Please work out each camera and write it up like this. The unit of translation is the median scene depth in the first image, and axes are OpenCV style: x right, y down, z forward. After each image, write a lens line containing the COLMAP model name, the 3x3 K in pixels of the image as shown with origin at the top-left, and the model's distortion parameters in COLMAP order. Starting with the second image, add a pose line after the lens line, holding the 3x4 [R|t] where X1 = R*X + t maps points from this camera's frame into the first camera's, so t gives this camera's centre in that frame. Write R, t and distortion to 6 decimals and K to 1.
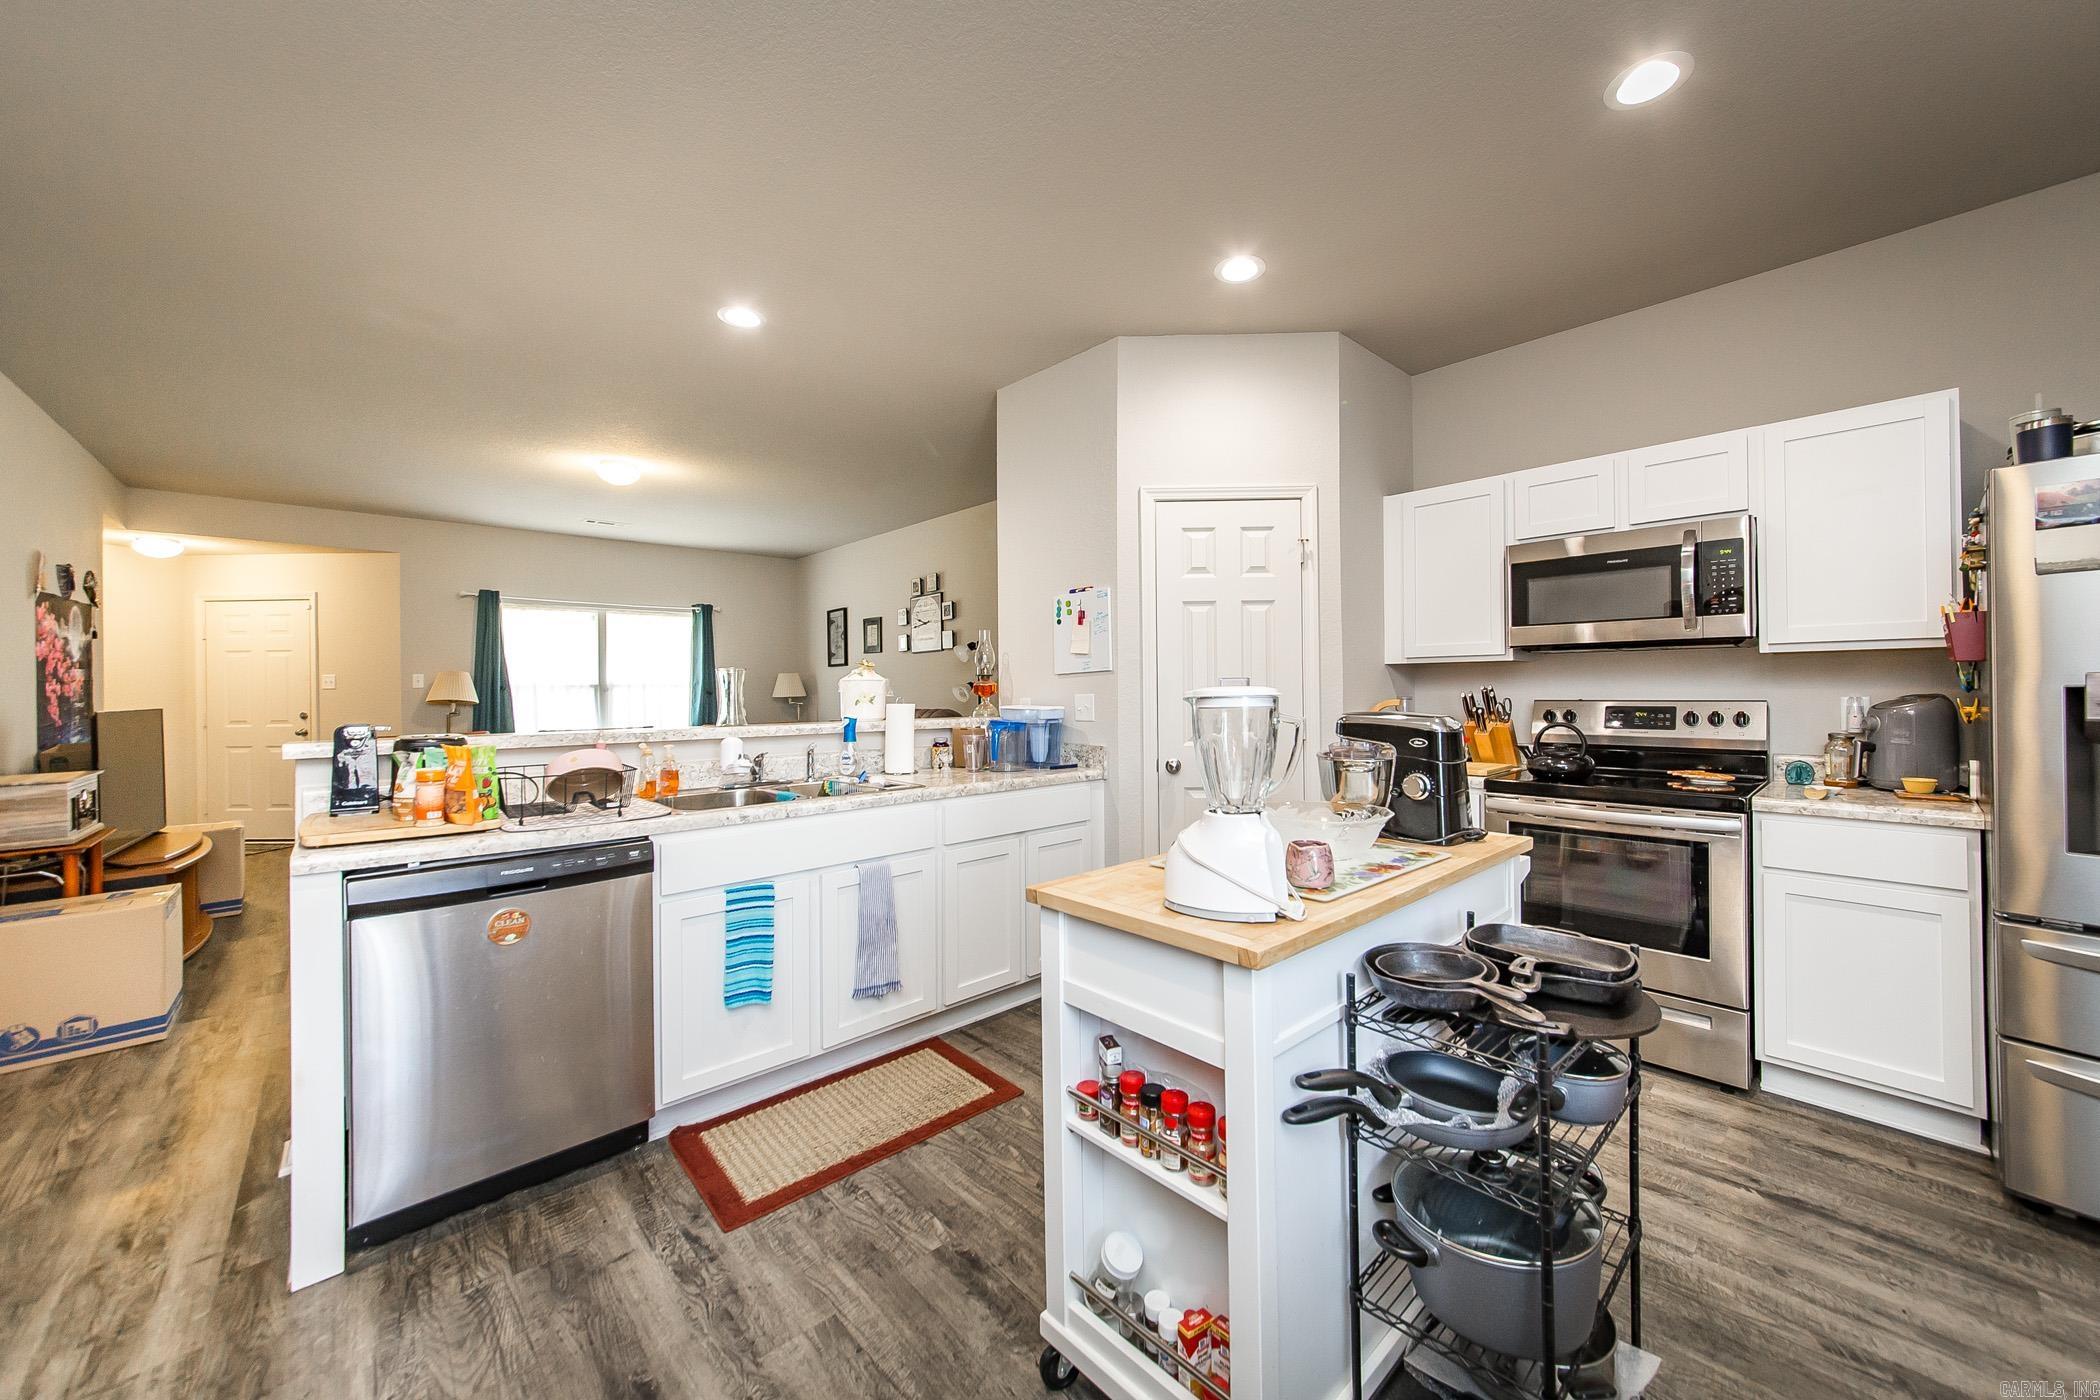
lens RADIAL K [[768.4, 0, 1084.2], [0, 768.4, 684.4], [0, 0, 1]] dist [0.004459, 0.000145]
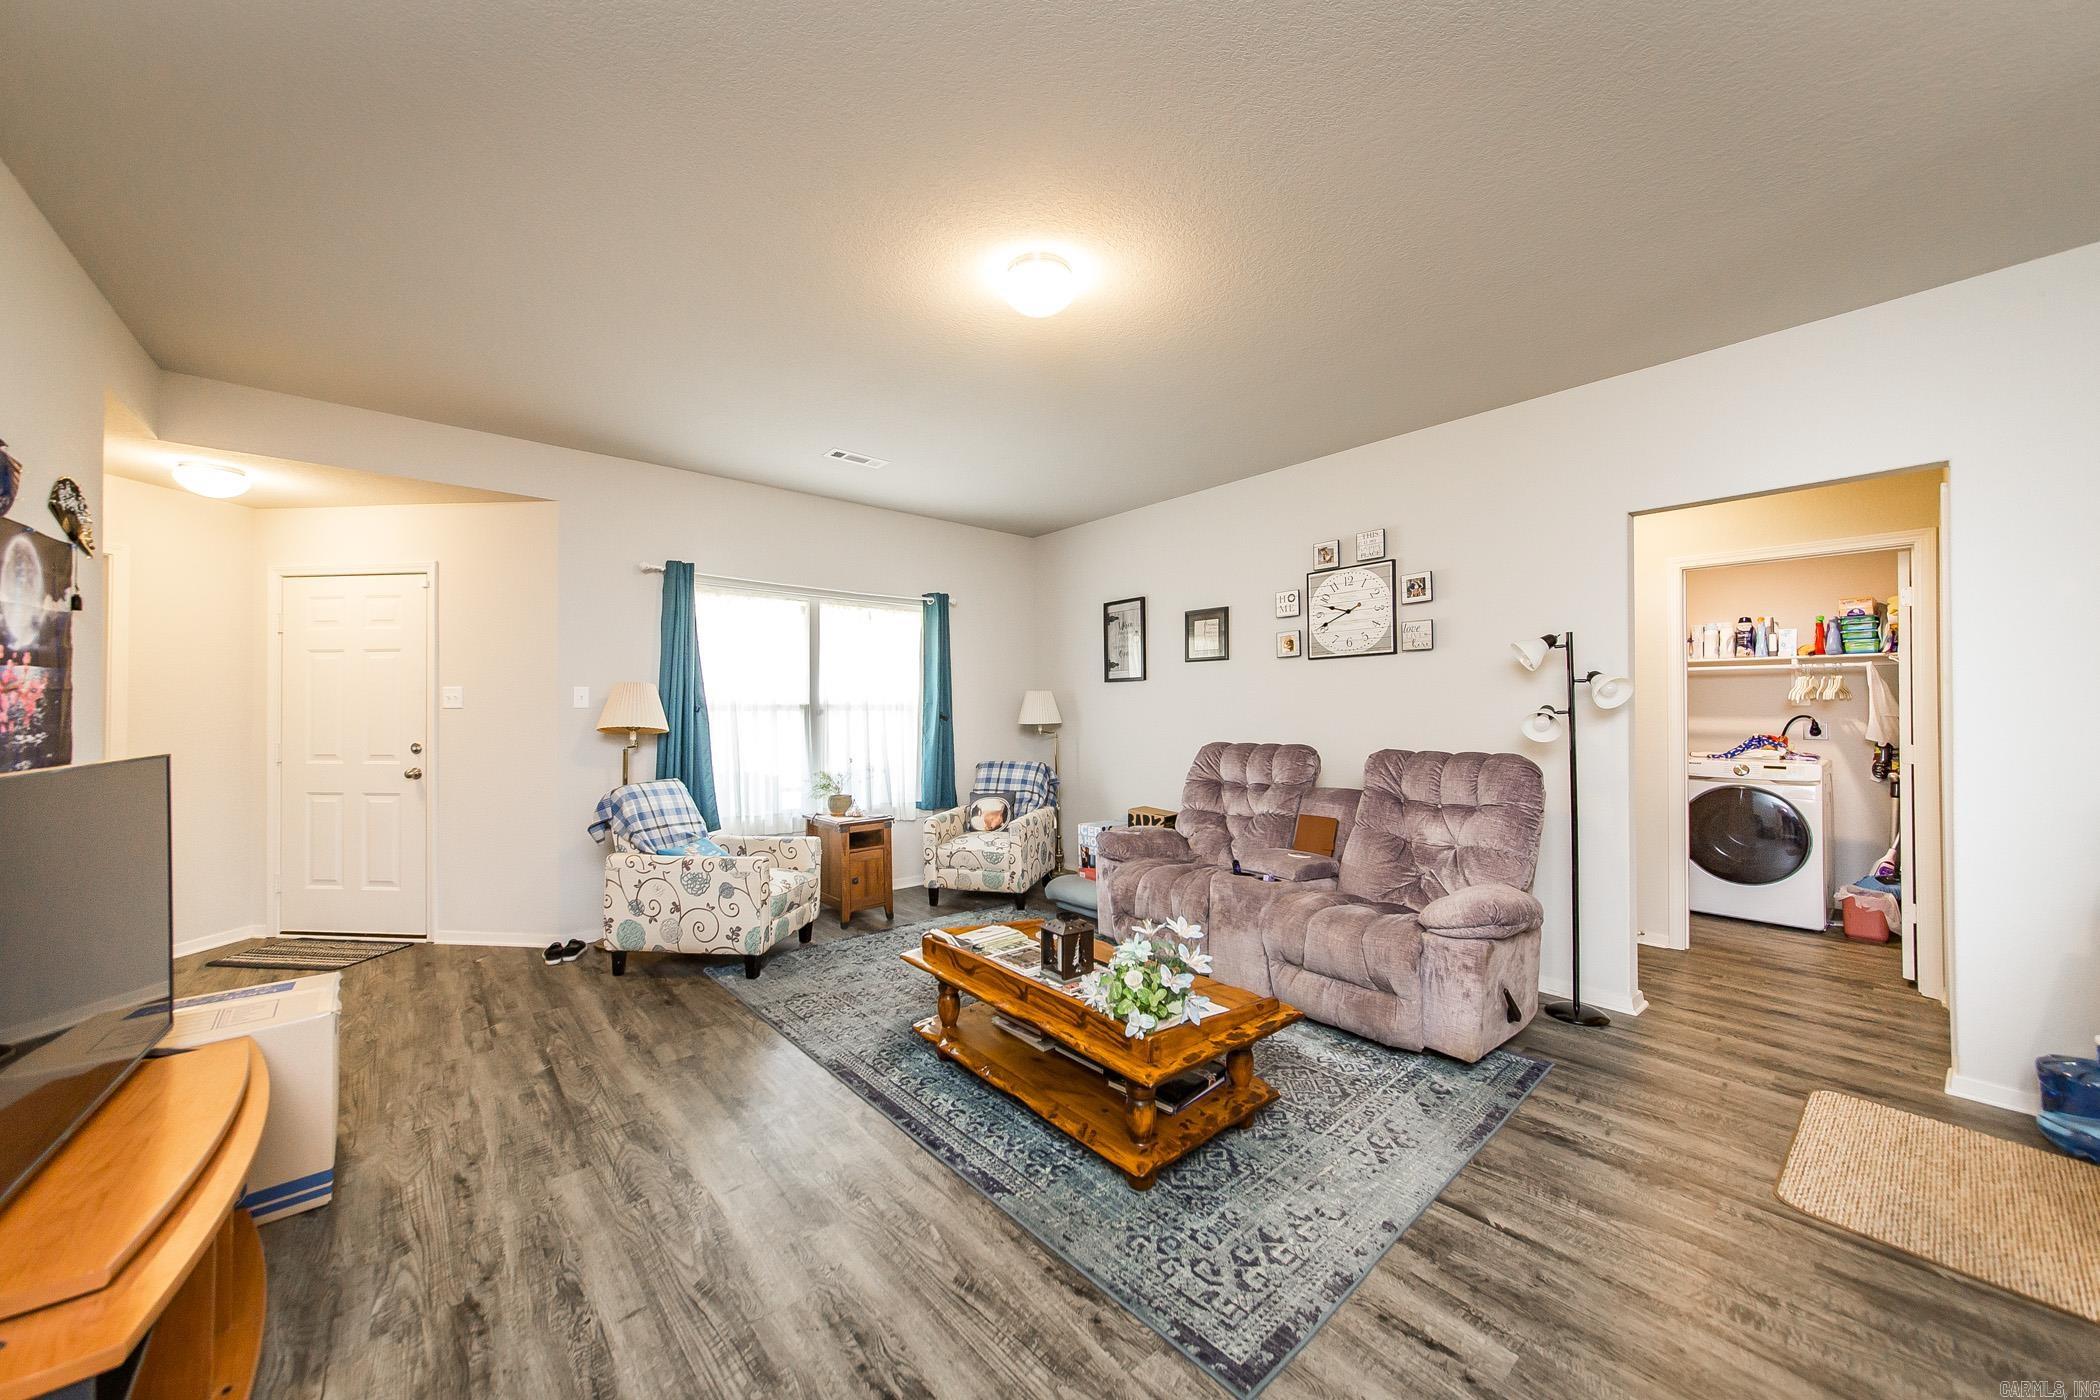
lens RADIAL K [[744.5, 0, 1044.3], [0, 744.5, 697.5], [0, 0, 1]] dist [0.005055, 0.000107]
pose [[0.998347, 0.007324, -0.057006, -1.014933], [-0.008052, 0.999889, -0.012539, 0.001567], [0.056907, 0.012977, 0.998295, 0.906191]]
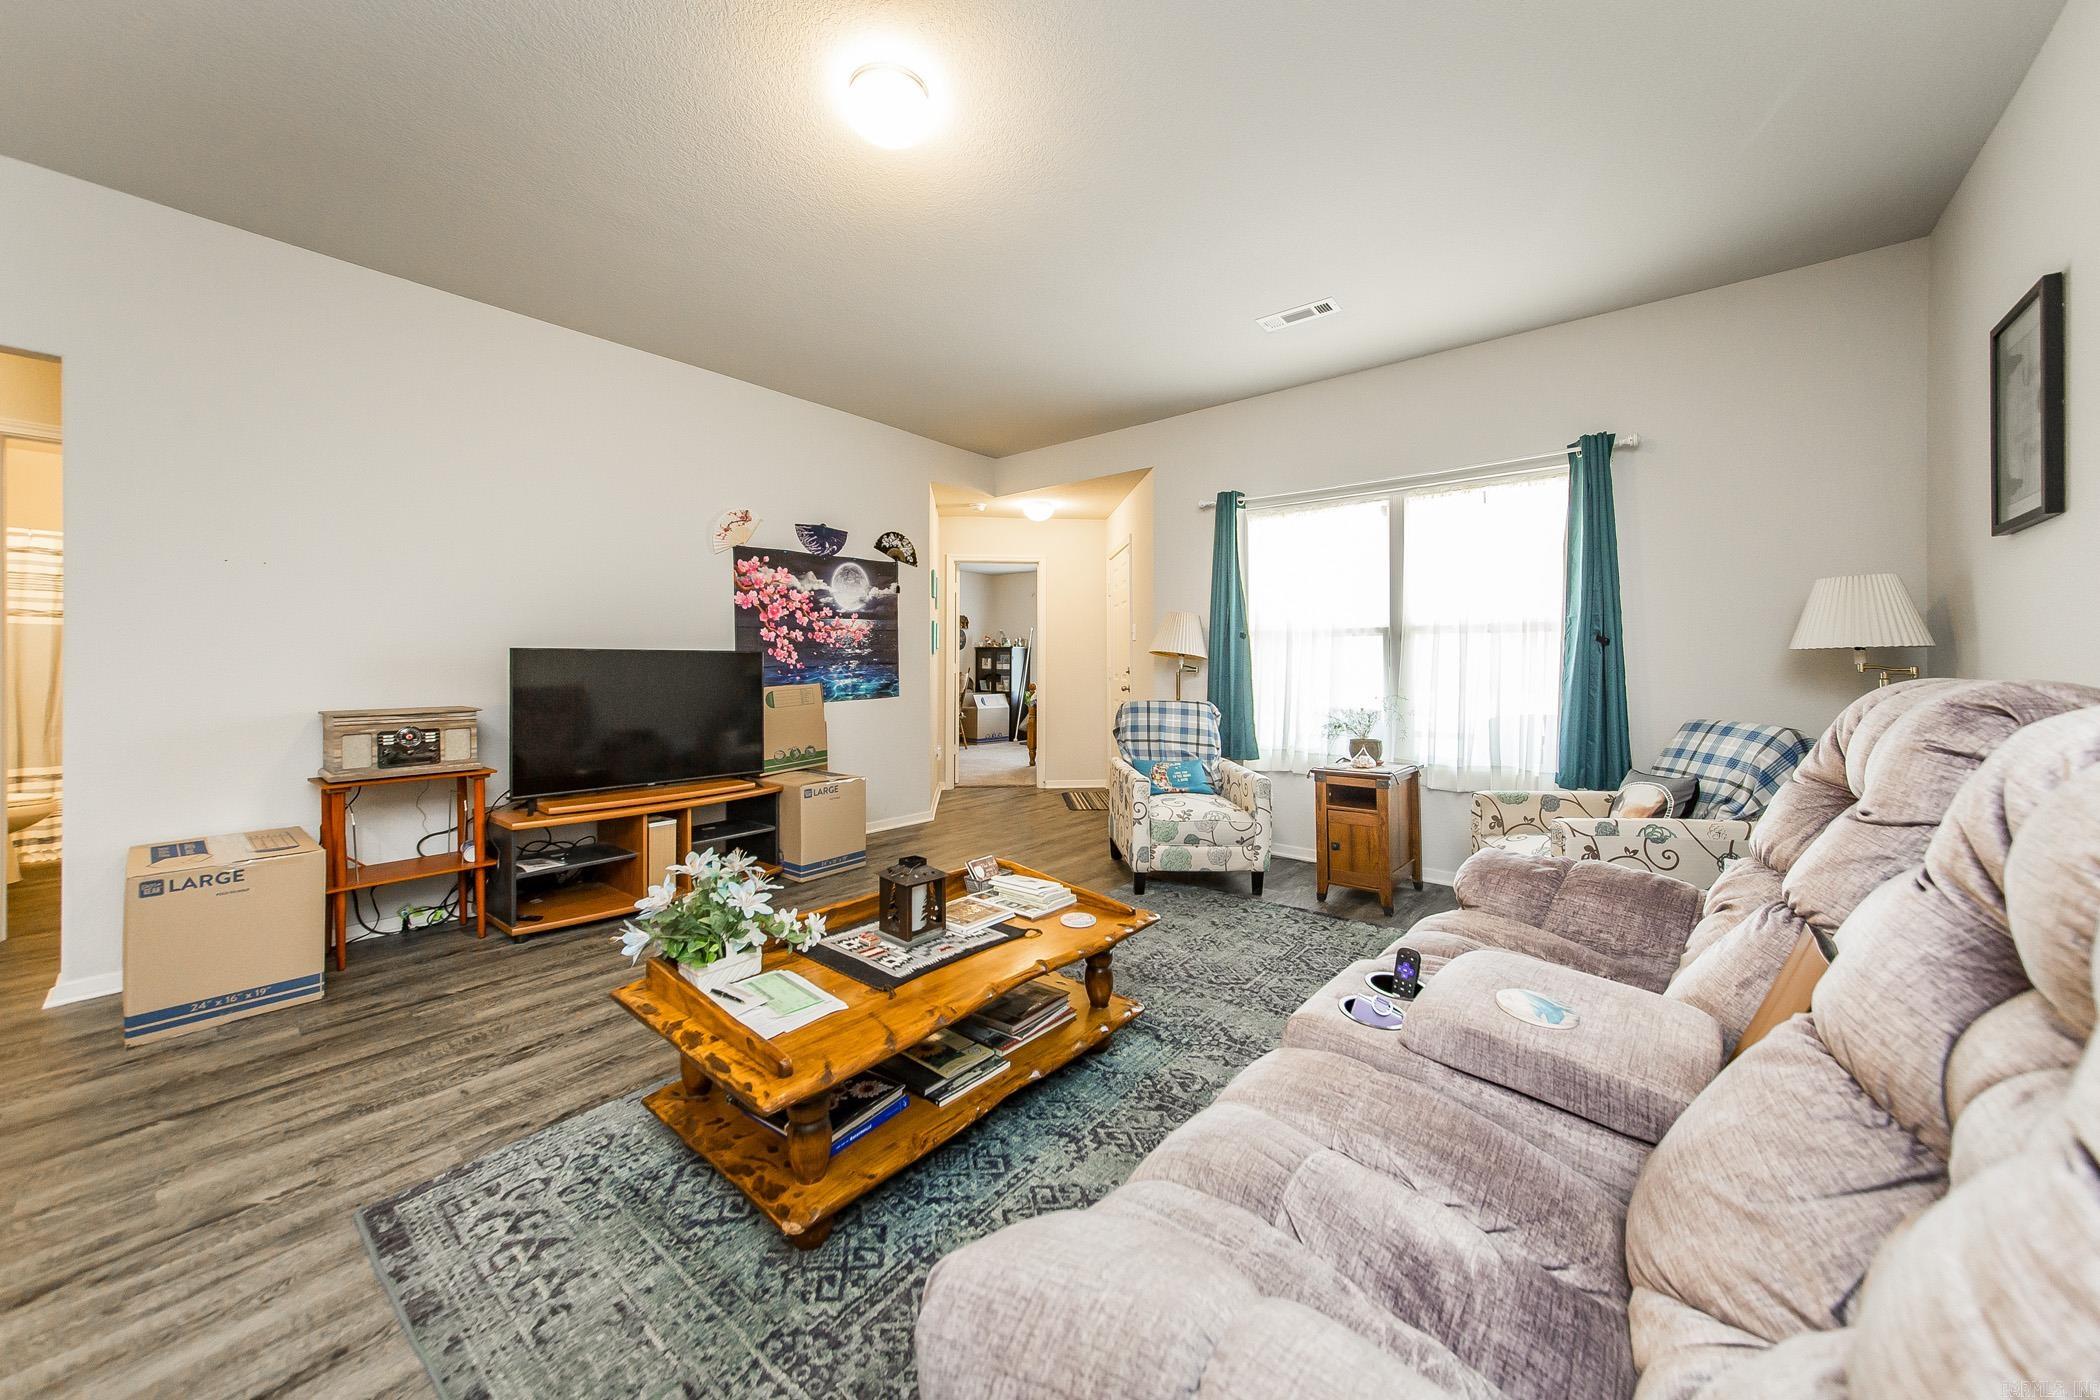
lens RADIAL K [[756.2, 0, 1055.8], [0, 756.2, 661.9], [0, 0, 1]] dist [0.000270, 0.000161]
pose [[0.117022, 0.005414, -0.993115, -0.304620], [0.001877, 0.999982, 0.005673, 0.057403], [0.993128, -0.002528, 0.117010, 1.851995]]
